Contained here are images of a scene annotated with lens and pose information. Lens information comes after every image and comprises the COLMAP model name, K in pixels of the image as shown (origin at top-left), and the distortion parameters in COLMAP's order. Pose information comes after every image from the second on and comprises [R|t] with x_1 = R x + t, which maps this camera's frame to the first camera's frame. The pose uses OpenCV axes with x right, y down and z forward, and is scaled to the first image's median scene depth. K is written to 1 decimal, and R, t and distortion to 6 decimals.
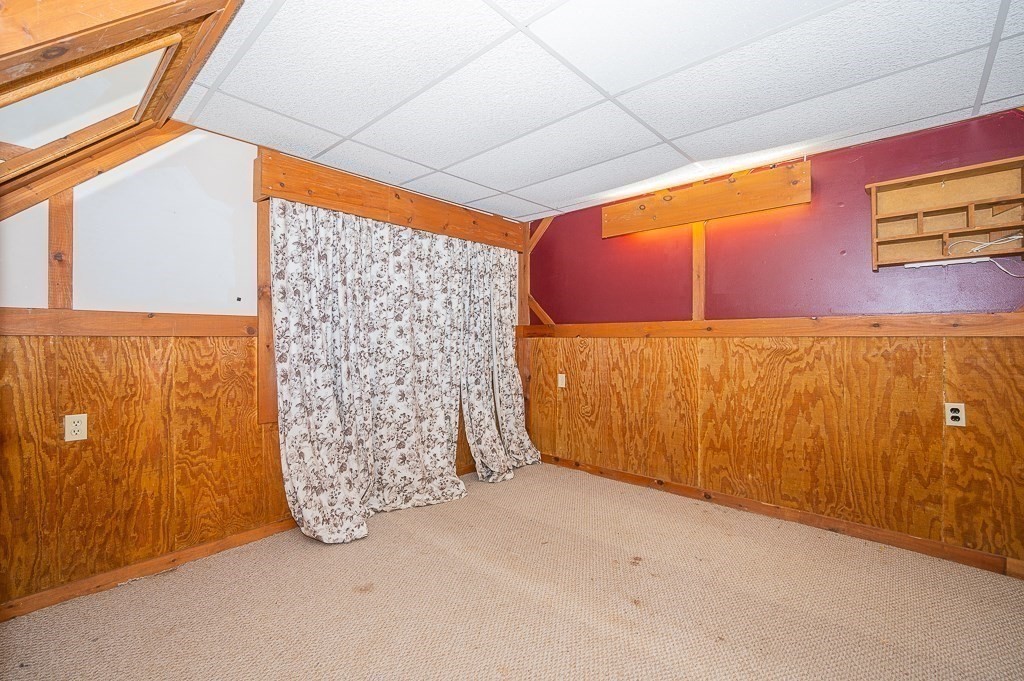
lens RADIAL K [[437.5, 0, 509.4], [0, 437.5, 338.9], [0, 0, 1]] dist [0.000482, -0.000032]
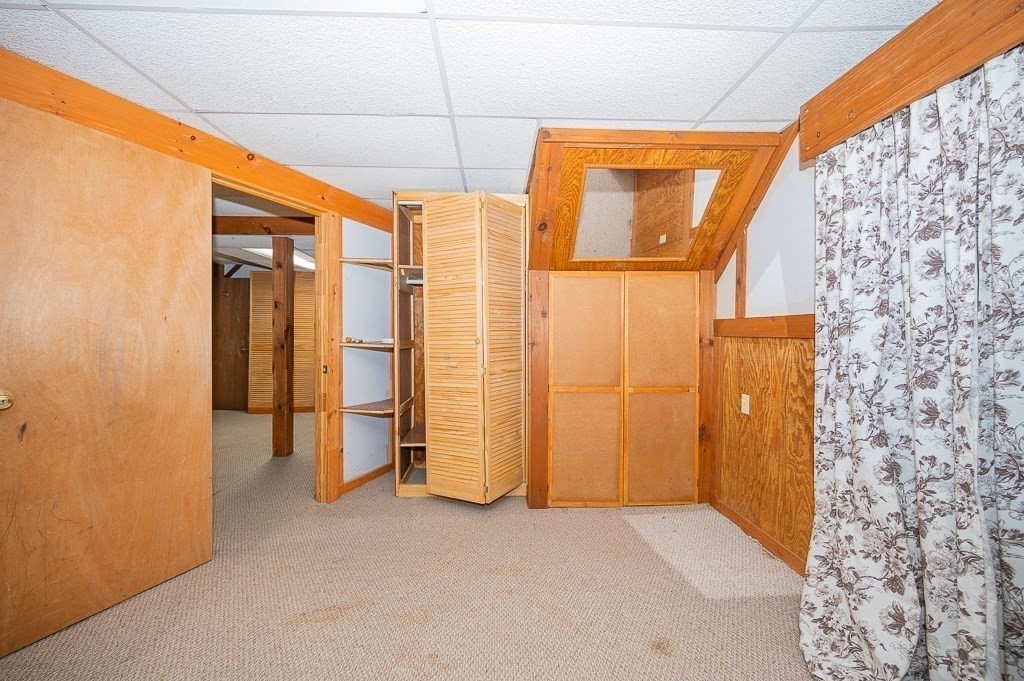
lens RADIAL K [[406.9, 0, 512.0], [0, 406.9, 340.5], [0, 0, 1]] dist [0.001219, -0.000068]
pose [[-0.708198, 0.017499, -0.705797, 0.366195], [0.002282, 0.999744, 0.022497, -0.022587], [0.706011, 0.014322, -0.708056, 1.226801]]
